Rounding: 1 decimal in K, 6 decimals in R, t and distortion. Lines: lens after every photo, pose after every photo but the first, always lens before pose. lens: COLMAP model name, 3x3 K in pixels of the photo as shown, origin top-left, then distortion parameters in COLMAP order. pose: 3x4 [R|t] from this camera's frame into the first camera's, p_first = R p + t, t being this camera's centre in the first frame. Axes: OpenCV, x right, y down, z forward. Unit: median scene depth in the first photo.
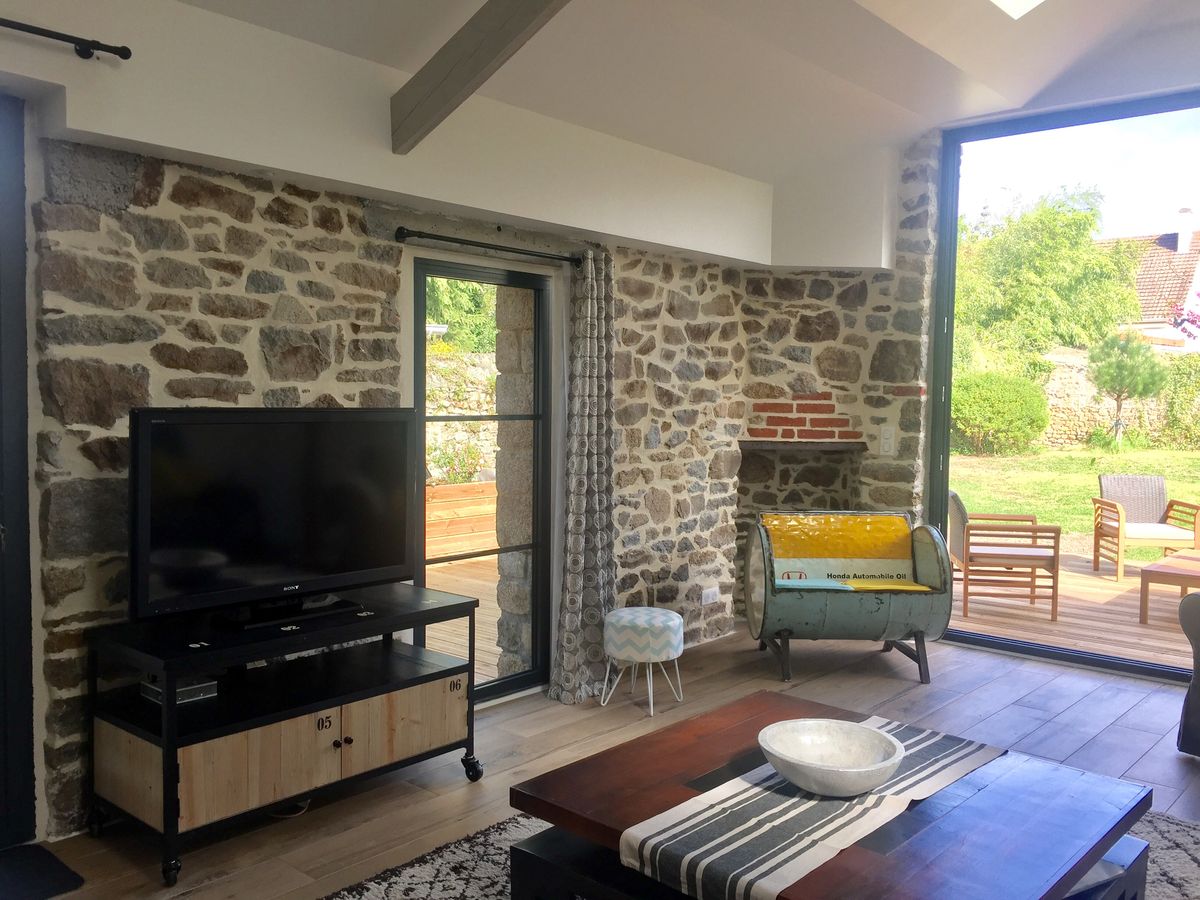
lens RADIAL K [[1024.9, 0, 599.9], [0, 1024.9, 450.4], [0, 0, 1]] dist [0.070440, -0.085331]
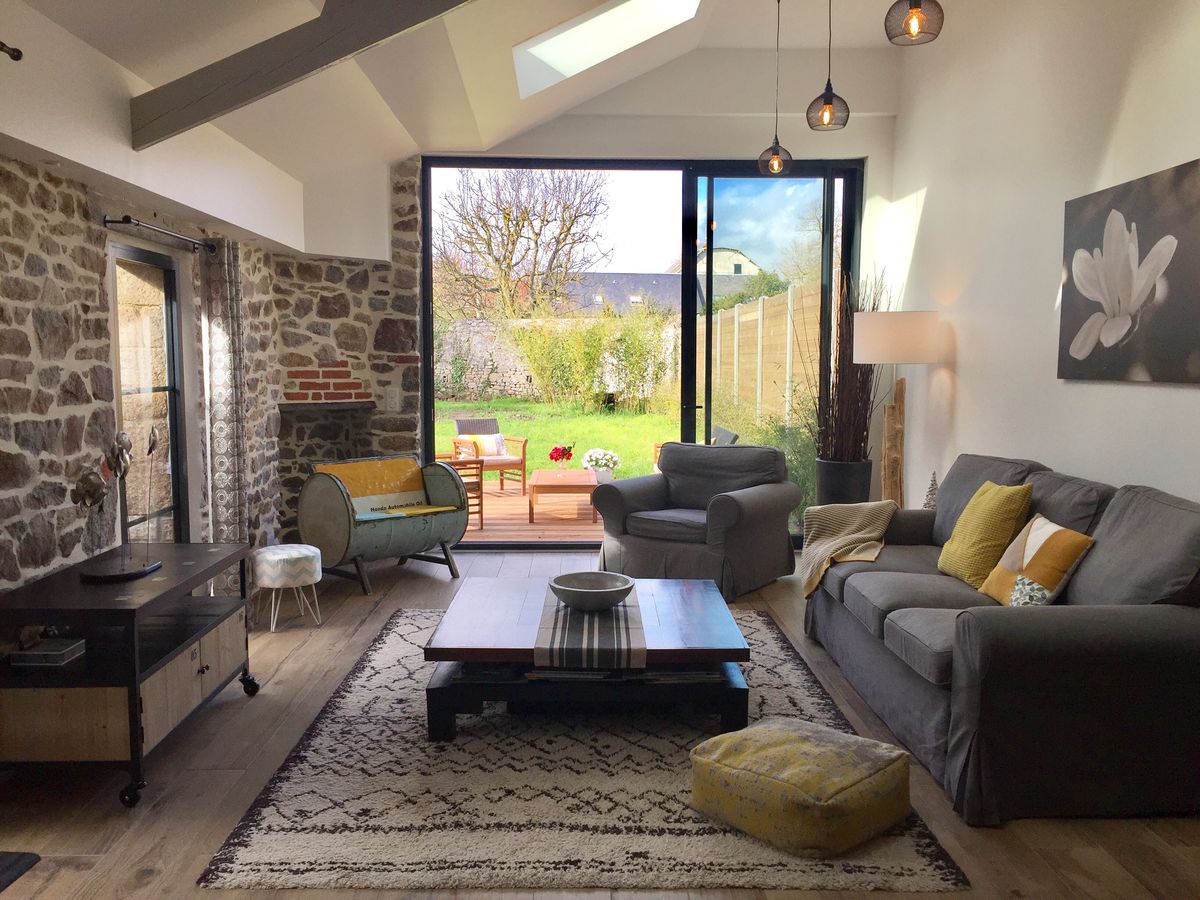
lens RADIAL K [[1024.9, 0, 597.1], [0, 1024.9, 457.0], [0, 0, 1]] dist [0.070440, -0.085331]
pose [[0.738785, -0.075101, 0.669743, -0.381497], [0.044118, 0.997029, 0.063135, -0.007391], [-0.672495, -0.017096, 0.739904, -0.094596]]
